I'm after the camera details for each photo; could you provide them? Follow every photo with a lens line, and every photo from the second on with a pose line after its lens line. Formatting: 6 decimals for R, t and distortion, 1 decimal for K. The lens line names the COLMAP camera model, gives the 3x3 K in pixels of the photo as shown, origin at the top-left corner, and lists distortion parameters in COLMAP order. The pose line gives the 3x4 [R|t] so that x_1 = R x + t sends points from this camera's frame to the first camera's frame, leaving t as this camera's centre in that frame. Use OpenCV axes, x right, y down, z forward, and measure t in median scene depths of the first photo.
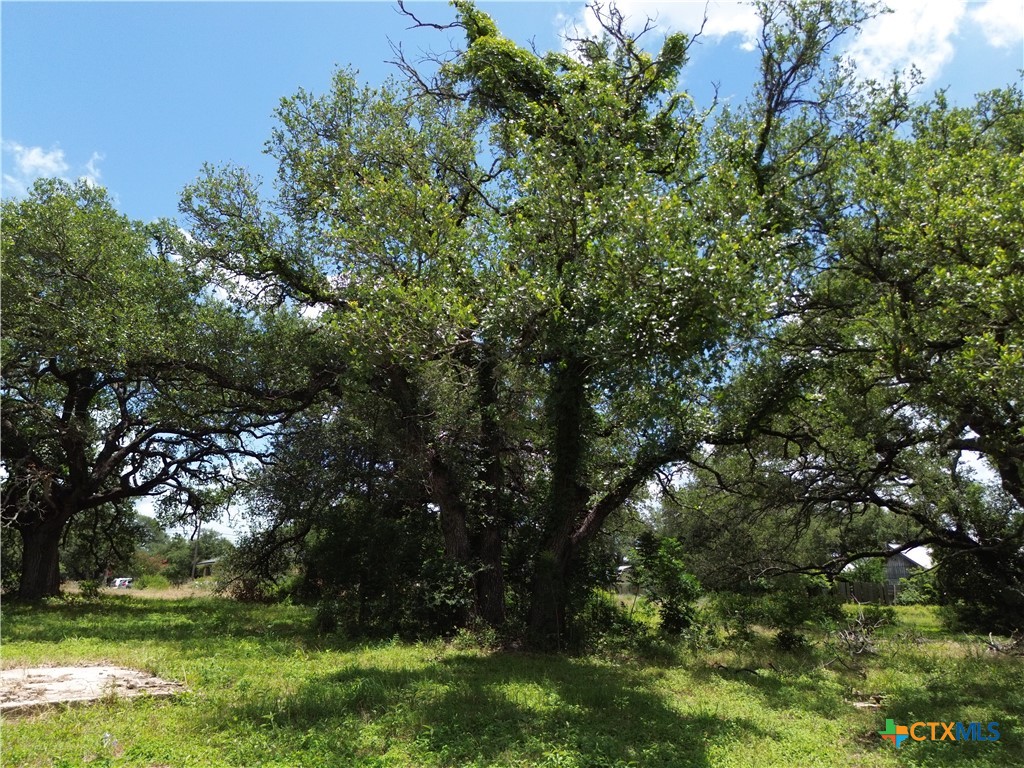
lens RADIAL K [[722.3, 0, 510.2], [0, 722.3, 382.3], [0, 0, 1]] dist [0.054808, -0.047629]
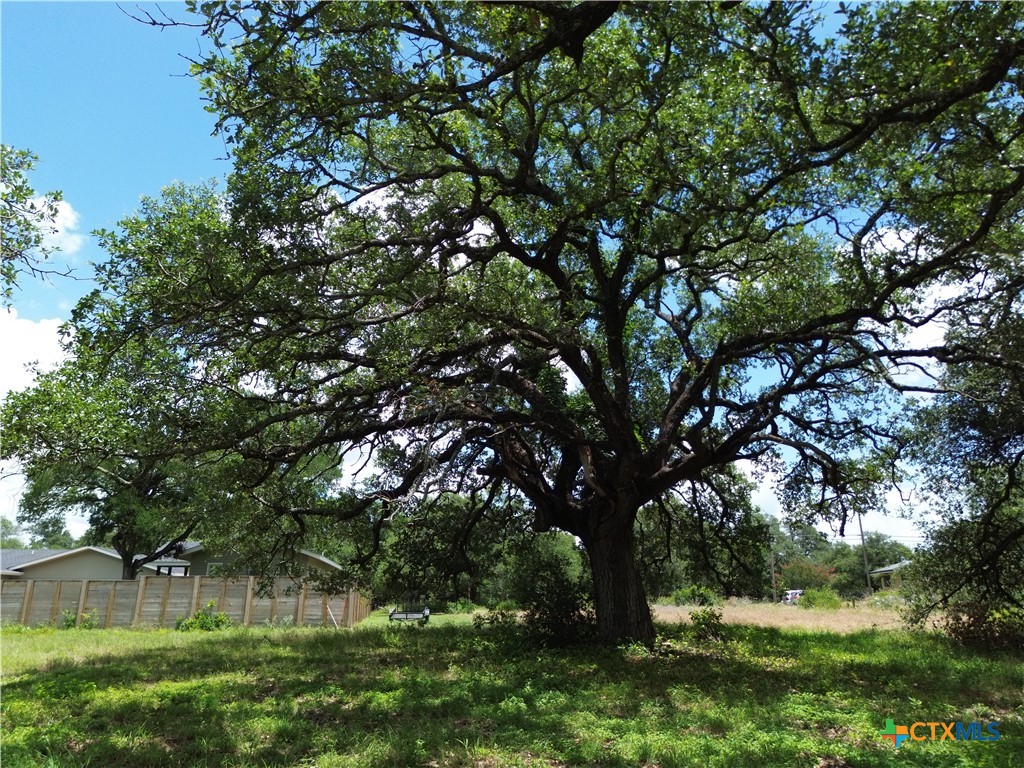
lens RADIAL K [[722.3, 0, 509.4], [0, 722.3, 386.0], [0, 0, 1]] dist [0.054808, -0.047629]
pose [[0.664552, -0.228885, -0.711325, -0.144129], [0.225122, 0.969031, -0.101488, 0.080900], [0.712524, -0.092691, 0.695498, 0.347634]]
